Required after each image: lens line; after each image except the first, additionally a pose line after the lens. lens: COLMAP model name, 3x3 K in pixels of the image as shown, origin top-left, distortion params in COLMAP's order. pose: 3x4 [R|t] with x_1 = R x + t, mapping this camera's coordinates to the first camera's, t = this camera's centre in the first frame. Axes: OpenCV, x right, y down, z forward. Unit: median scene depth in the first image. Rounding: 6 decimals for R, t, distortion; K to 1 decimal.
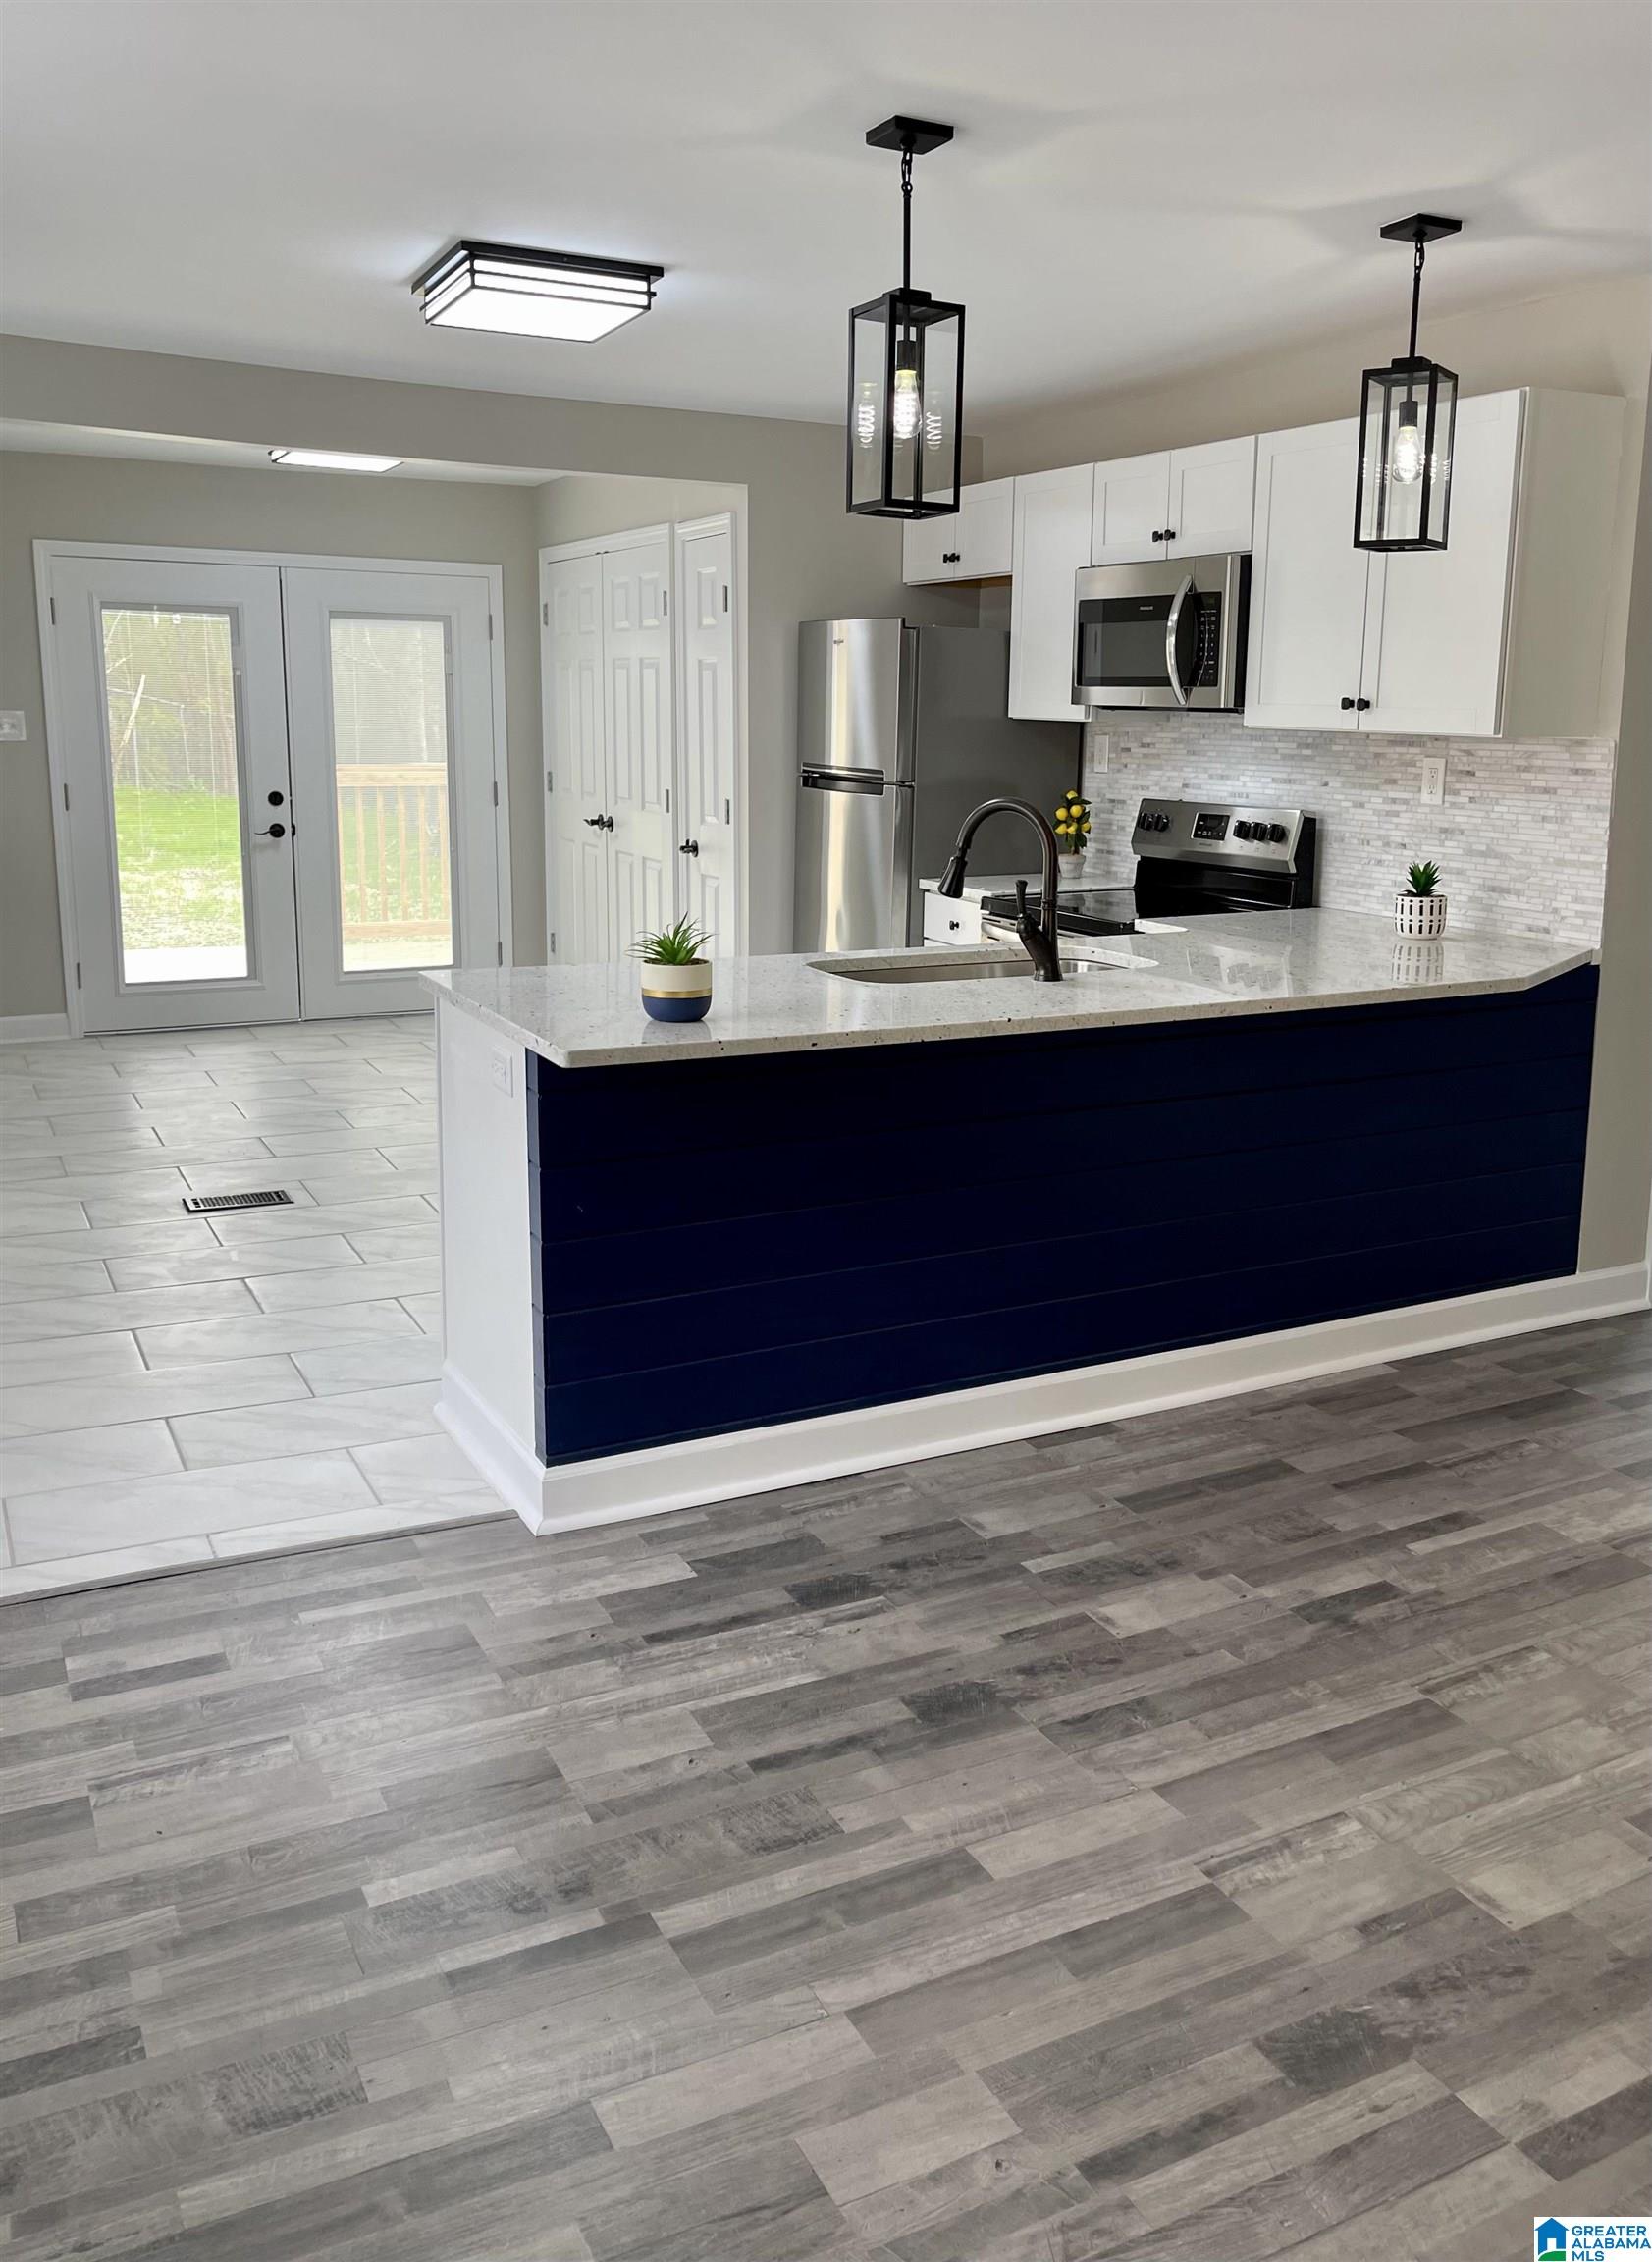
lens RADIAL K [[1858.8, 0, 826.0], [0, 1858.8, 1131.0], [0, 0, 1]] dist [0.034544, -0.004811]
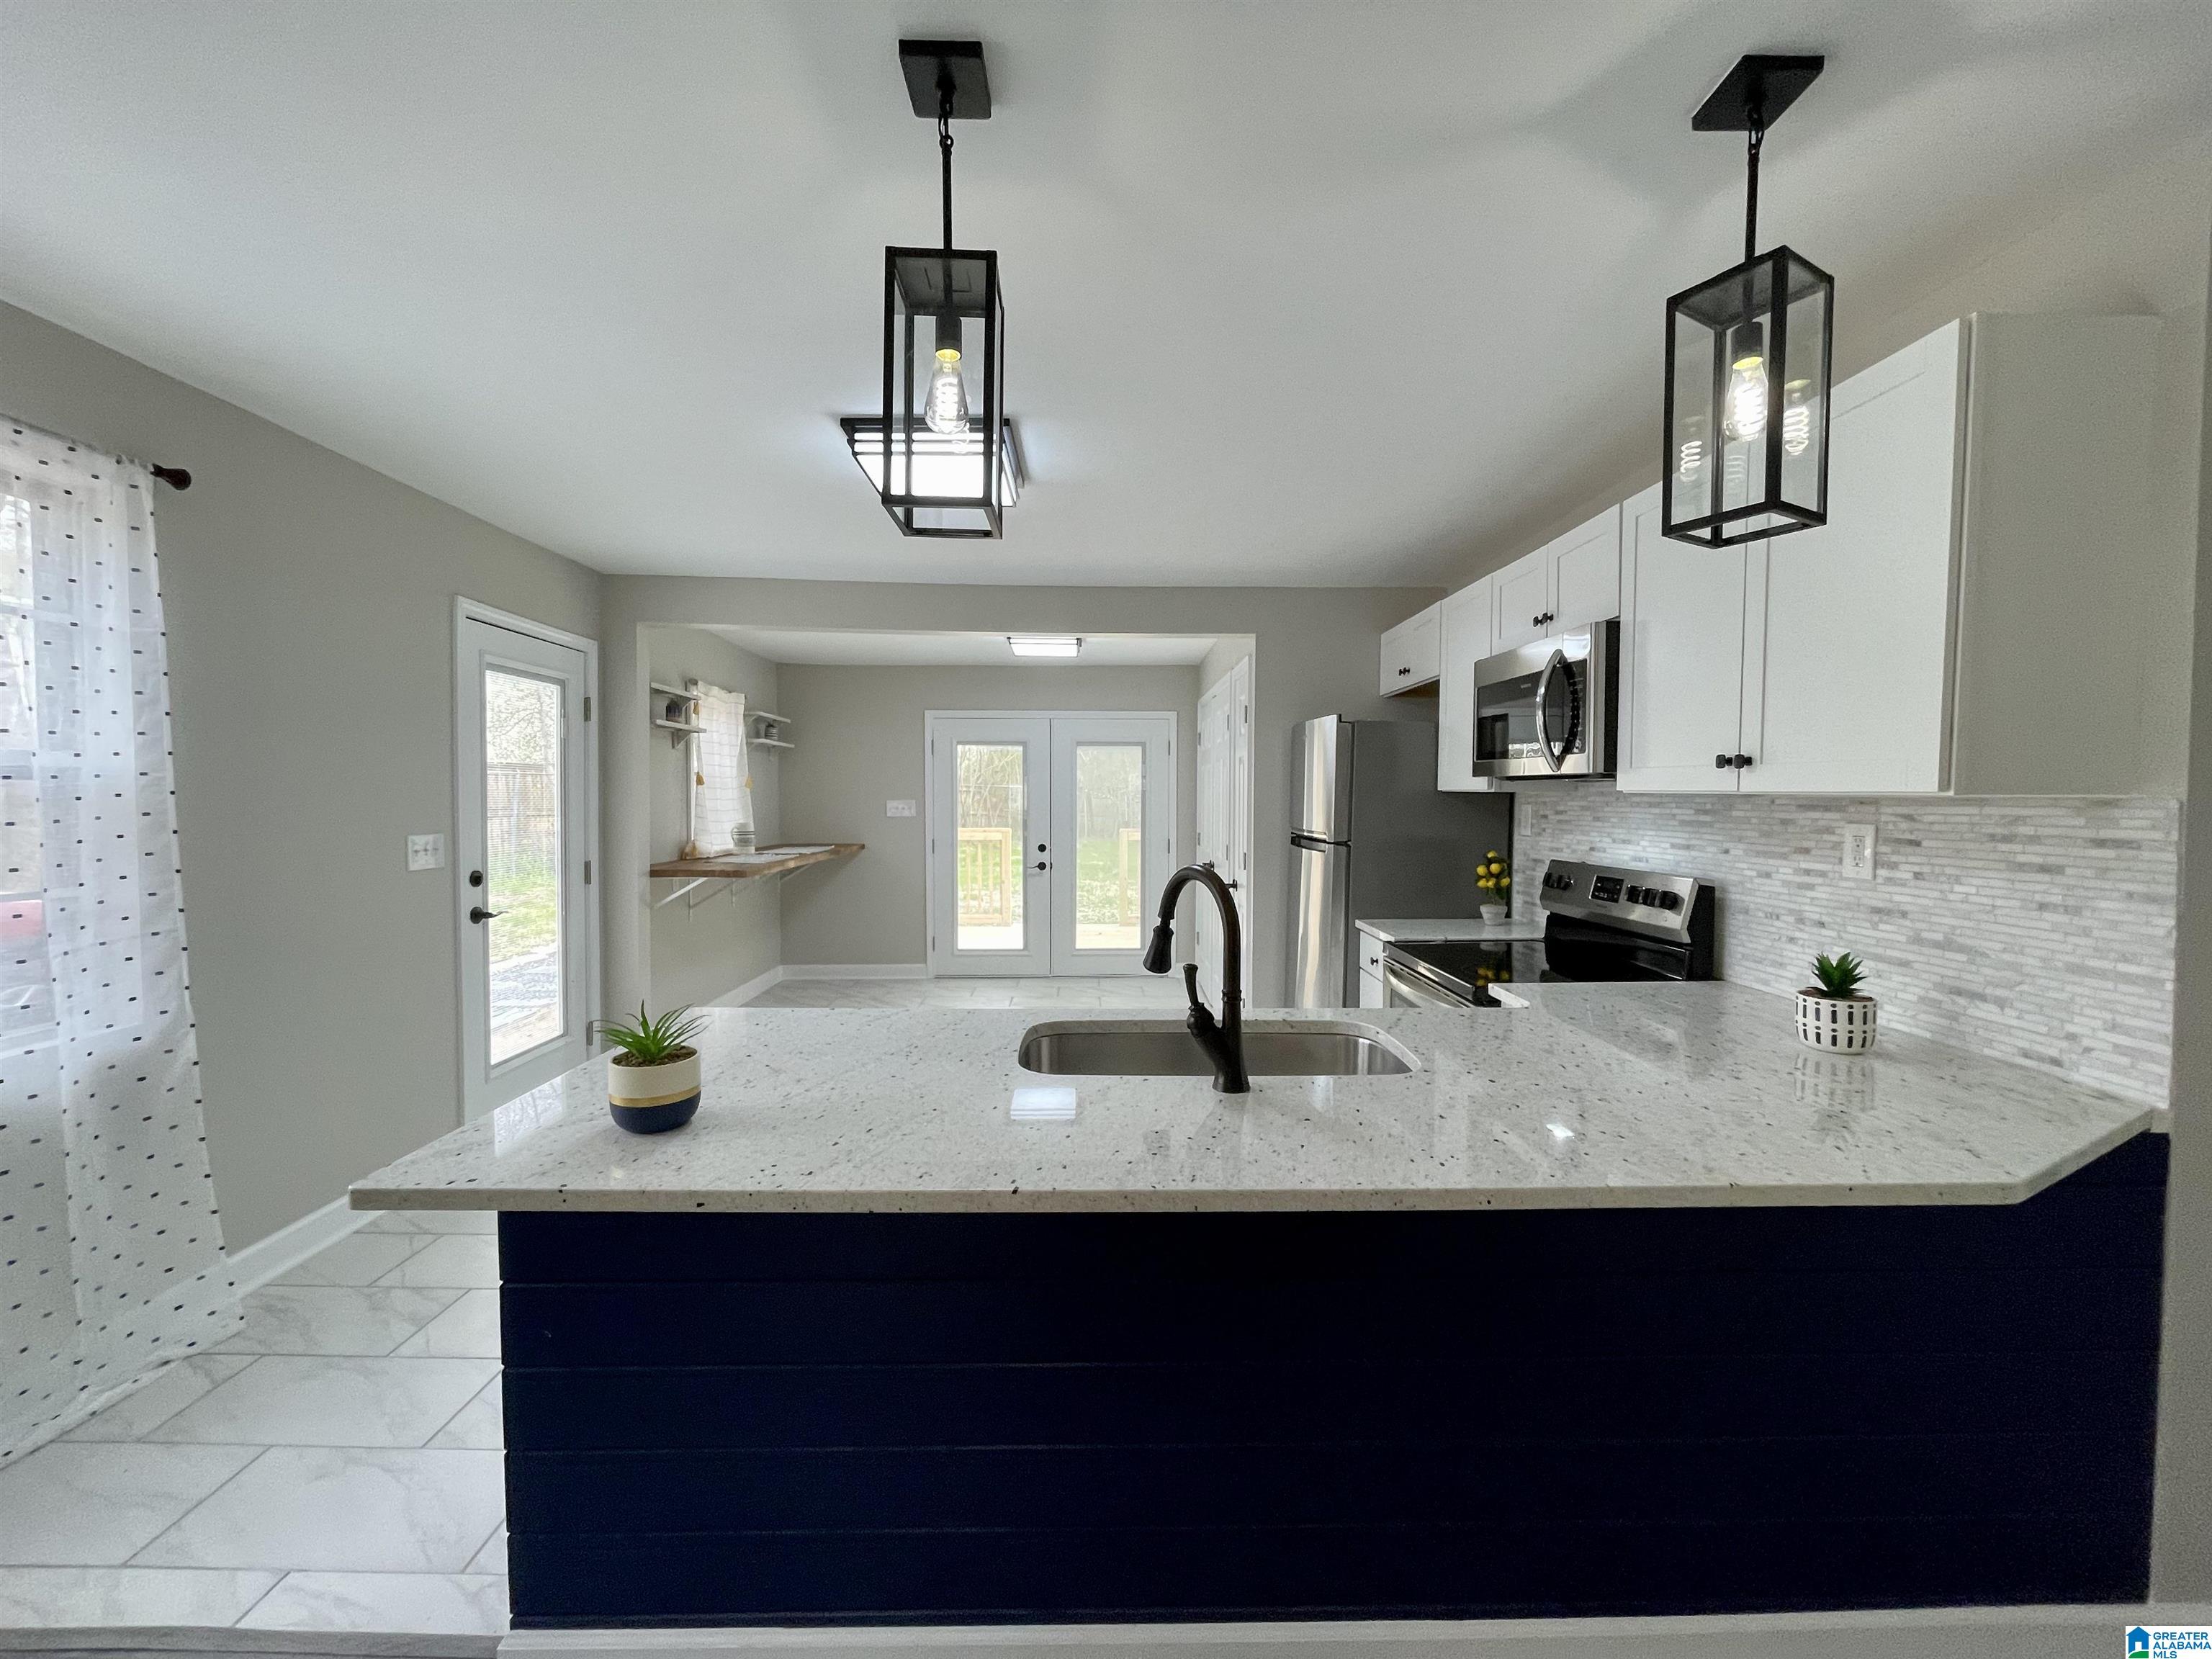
lens RADIAL K [[880.3, 0, 1102.4], [0, 880.3, 864.5], [0, 0, 1]] dist [-0.001471, 0.000077]
pose [[0.898087, 0.019758, -0.439374, 0.189658], [-0.086535, 0.987401, -0.132478, -0.097814], [0.431221, 0.156998, 0.888482, 0.494478]]
